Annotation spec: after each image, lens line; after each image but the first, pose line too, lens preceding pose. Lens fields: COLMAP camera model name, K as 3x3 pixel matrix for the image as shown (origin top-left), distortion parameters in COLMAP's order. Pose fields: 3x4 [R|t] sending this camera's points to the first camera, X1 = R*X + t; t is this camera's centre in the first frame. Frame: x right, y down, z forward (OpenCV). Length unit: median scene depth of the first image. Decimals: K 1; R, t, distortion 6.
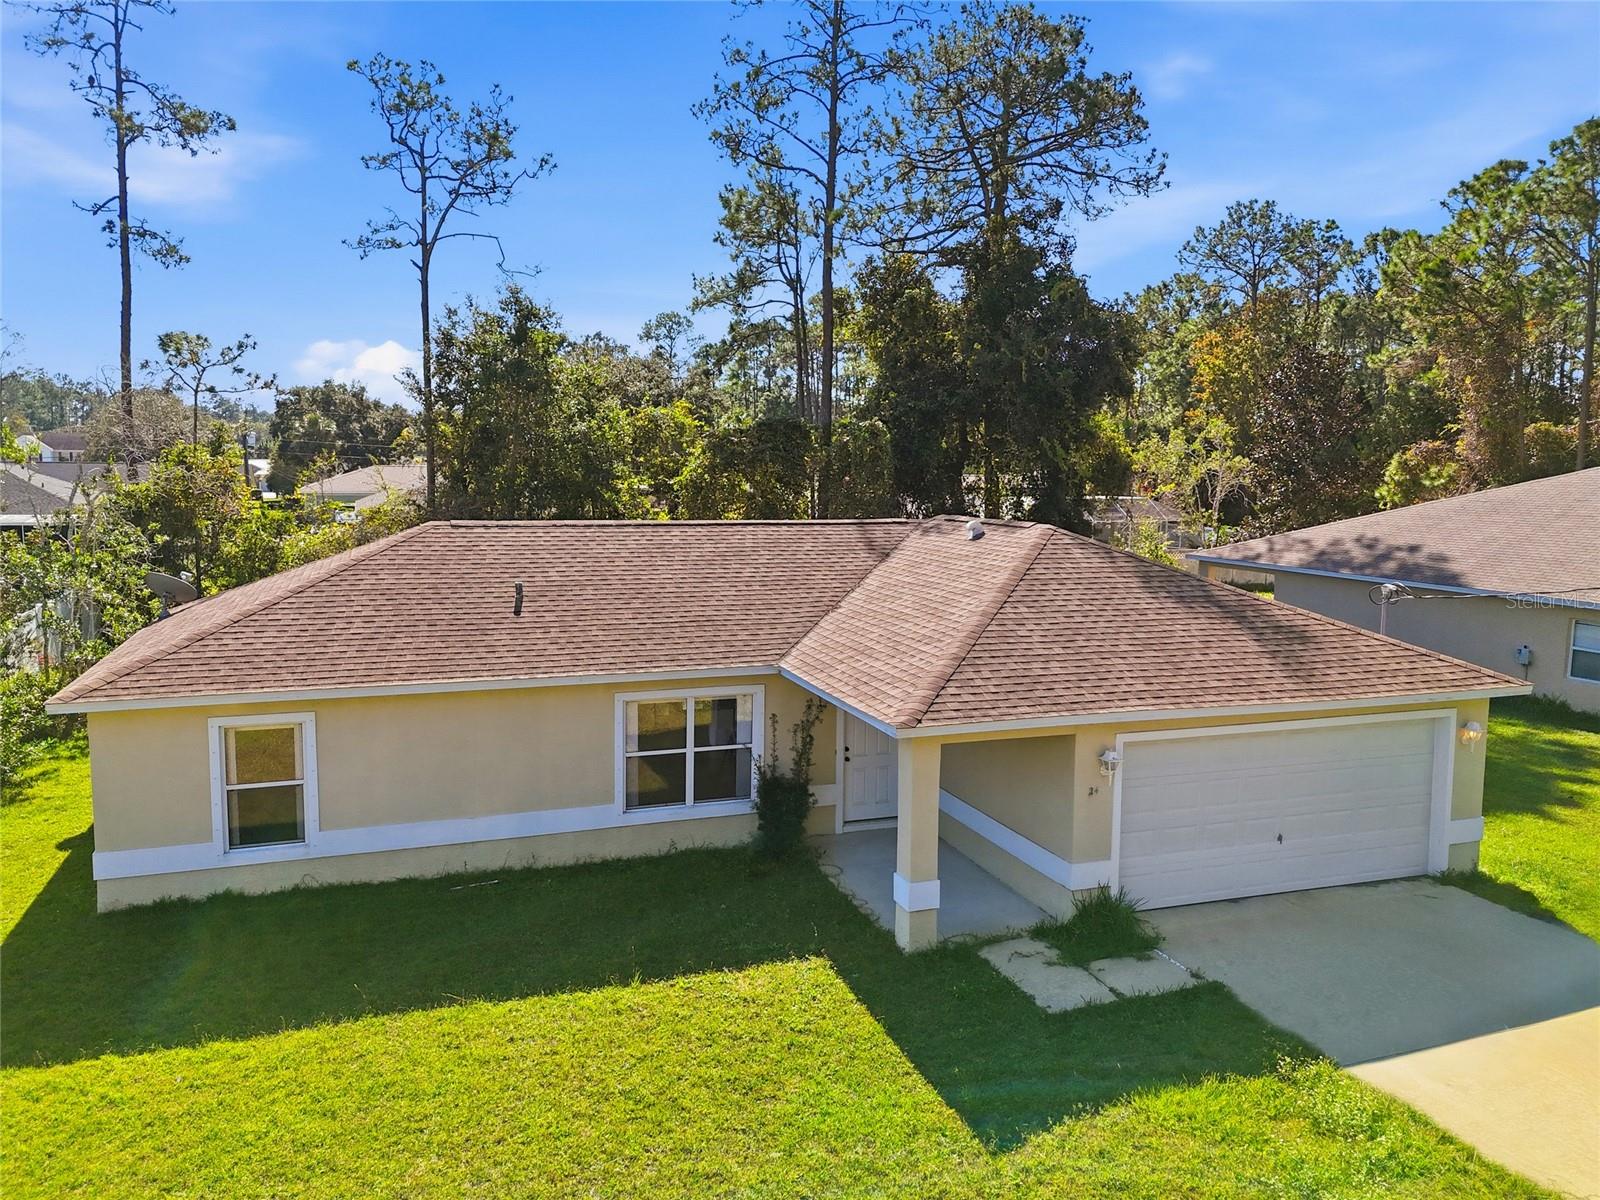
lens RADIAL K [[1209.7, 0, 800.0], [0, 1209.7, 600.0], [0, 0, 1]] dist [-0.001892, -0.002219]
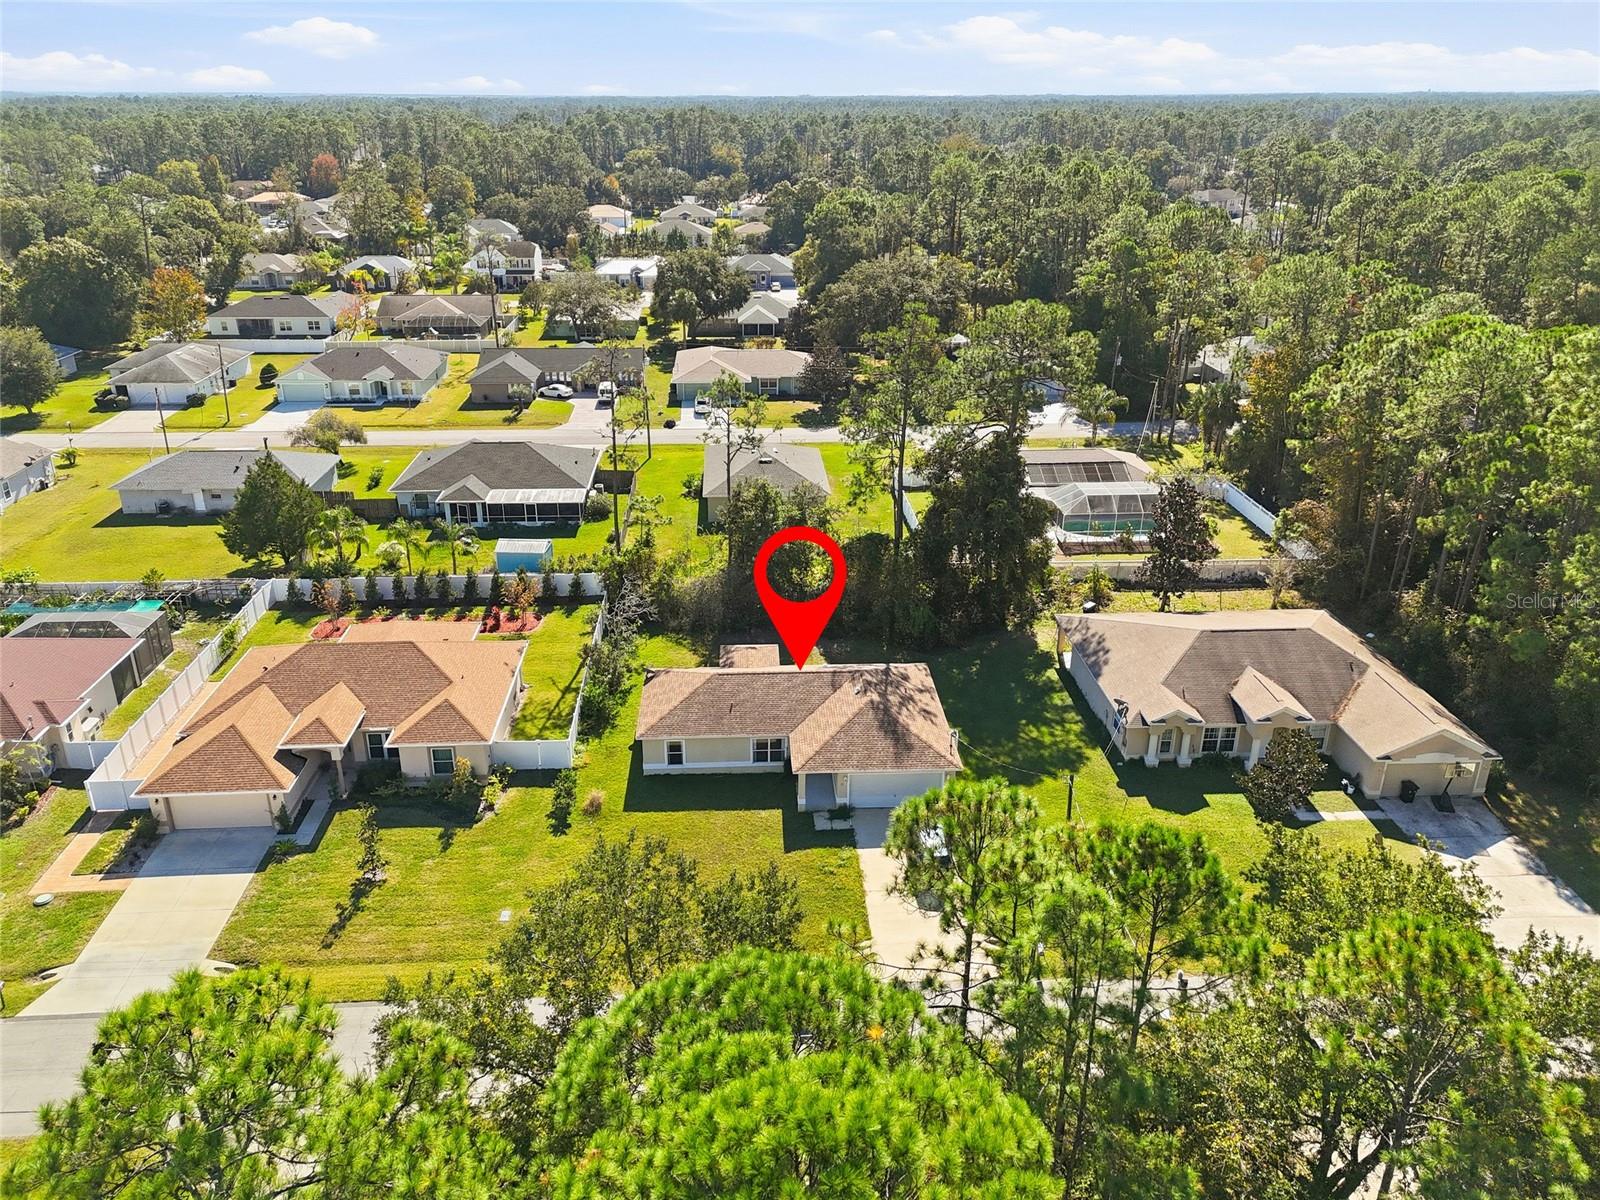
lens RADIAL K [[1209.7, 0, 800.0], [0, 1209.7, 600.0], [0, 0, 1]] dist [-0.001892, -0.002219]
pose [[0.958583, 0.118856, -0.258827, 1.147154], [-0.037562, 0.953582, 0.298781, -1.808694], [0.282324, -0.276685, 0.918552, -2.964049]]
